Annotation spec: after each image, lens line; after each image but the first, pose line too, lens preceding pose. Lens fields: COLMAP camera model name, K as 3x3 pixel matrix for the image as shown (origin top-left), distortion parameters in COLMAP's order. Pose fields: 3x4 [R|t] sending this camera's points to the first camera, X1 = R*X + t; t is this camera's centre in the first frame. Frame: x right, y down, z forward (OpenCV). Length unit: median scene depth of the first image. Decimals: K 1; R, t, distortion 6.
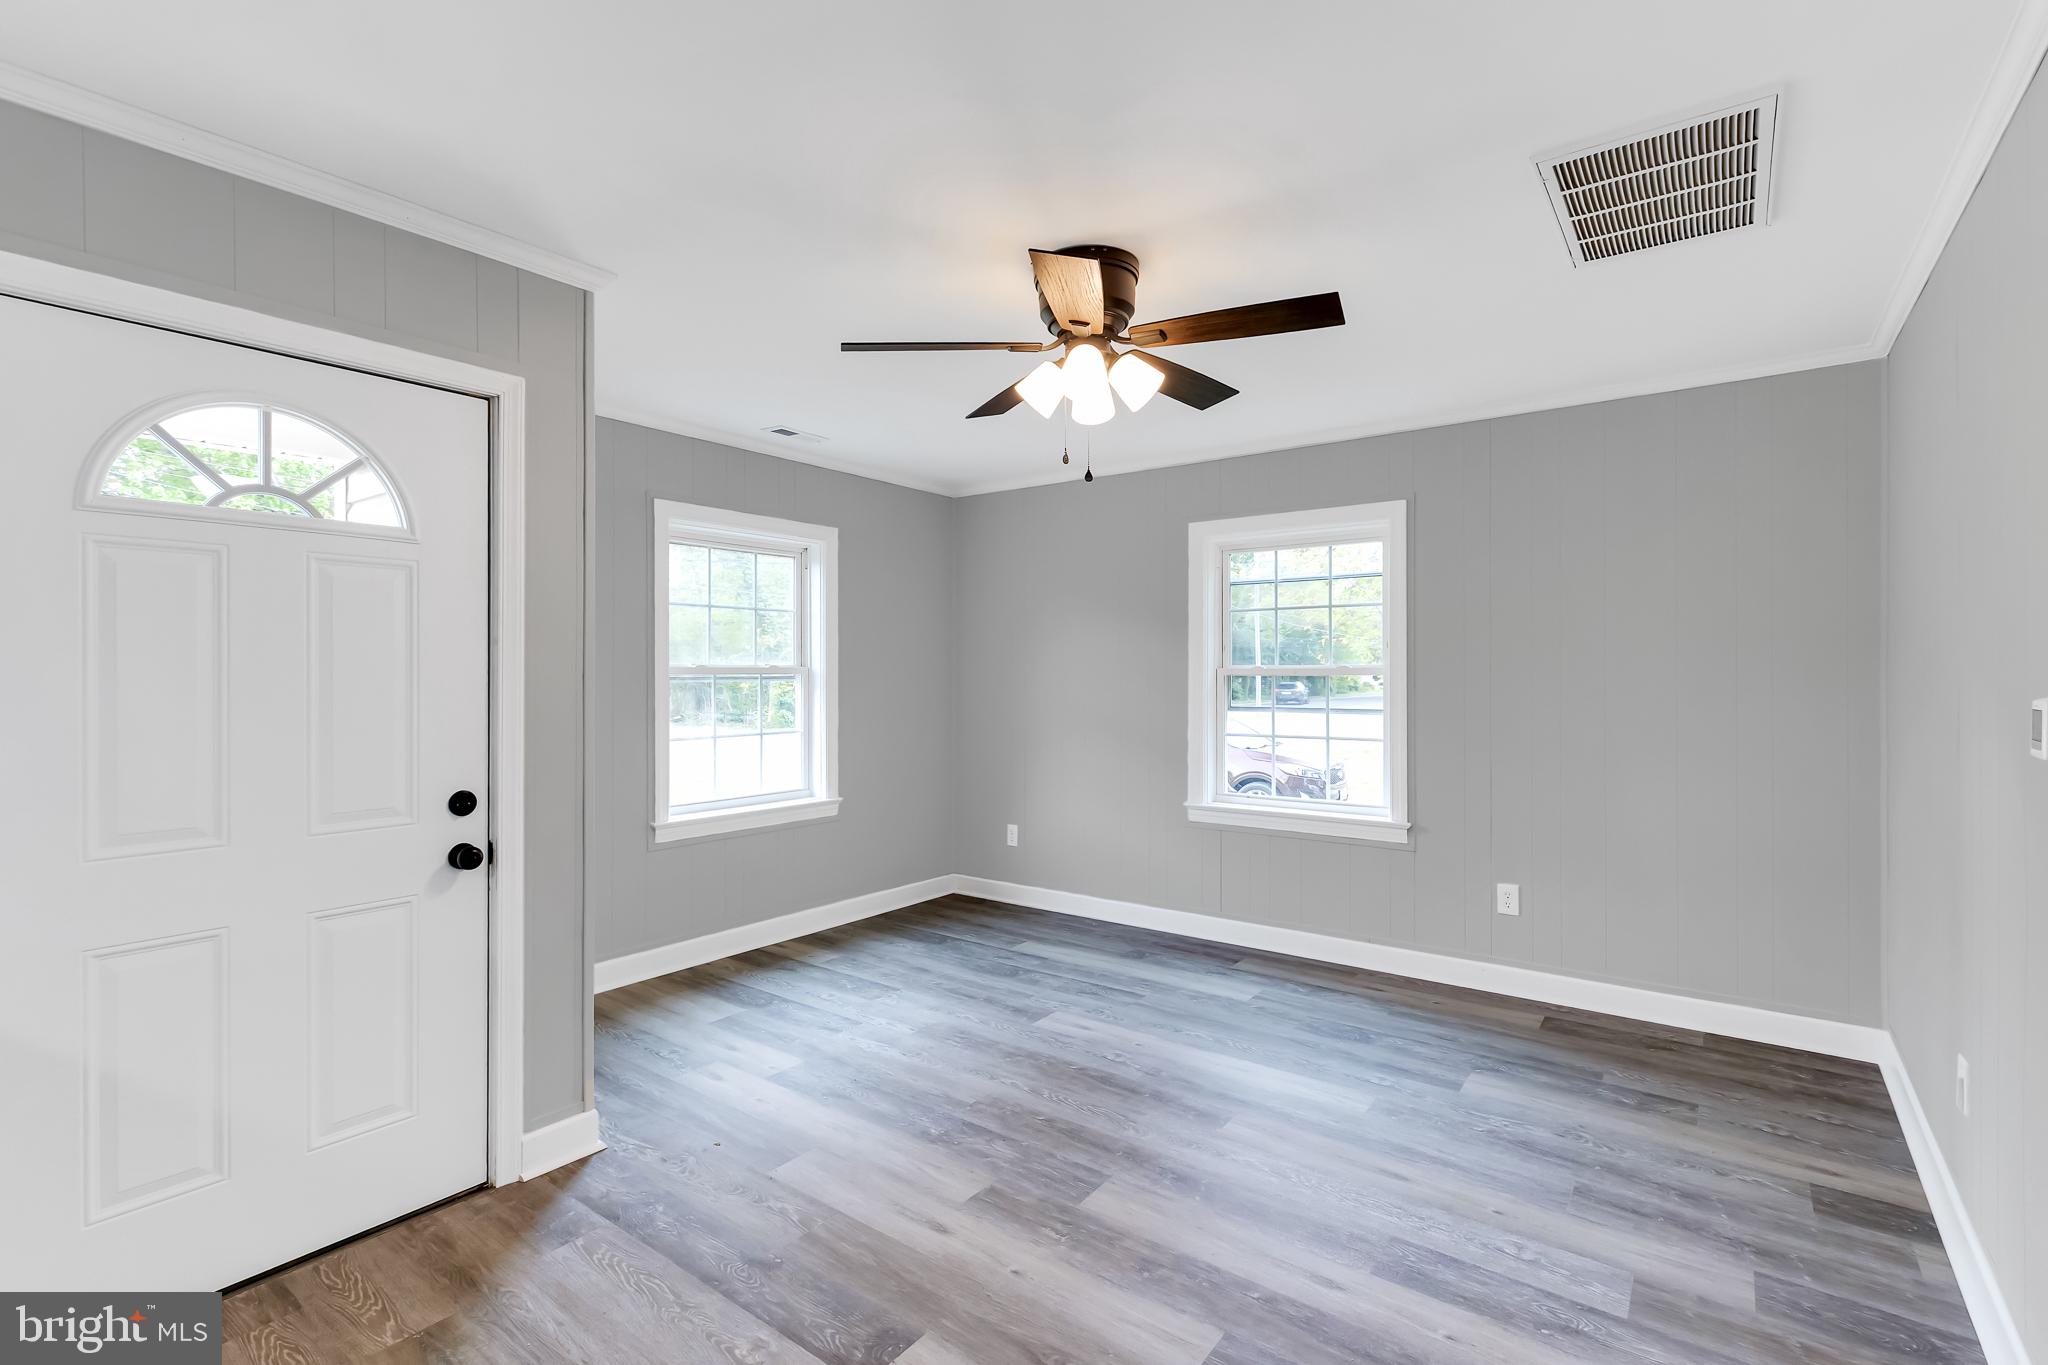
lens RADIAL K [[925.9, 0, 1022.1], [0, 925.9, 674.0], [0, 0, 1]] dist [-0.000151, -0.001452]
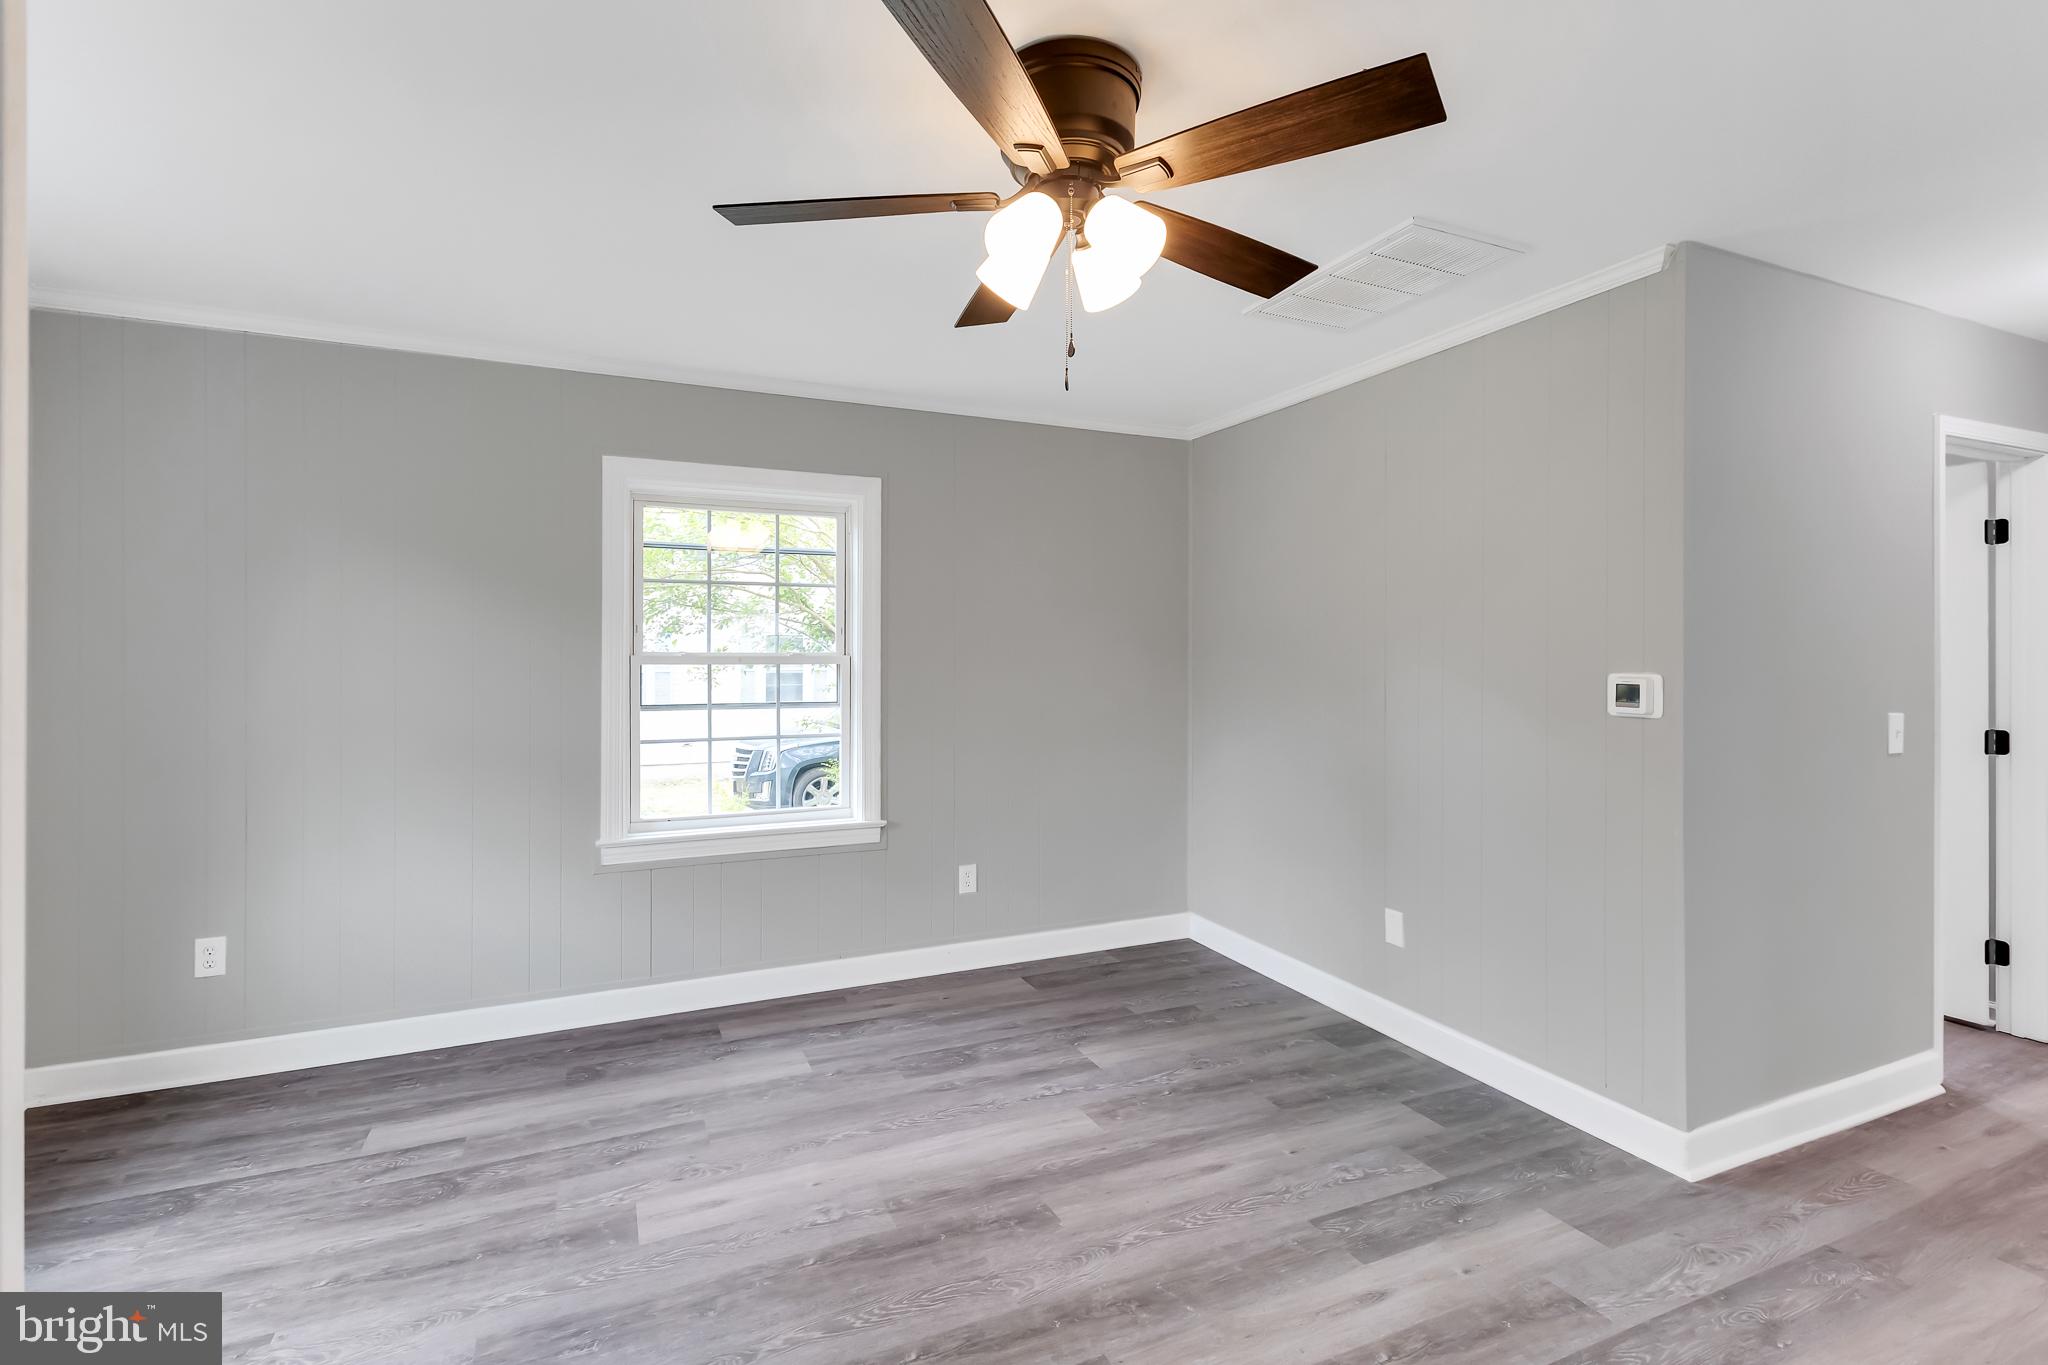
lens RADIAL K [[915.2, 0, 1013.5], [0, 915.2, 682.0], [0, 0, 1]] dist [0.006947, -0.002980]
pose [[0.486950, -0.016094, 0.873281, -0.405913], [-0.001182, 0.999817, 0.019085, 0.000792], [-0.873429, -0.010325, 0.486842, 0.523233]]
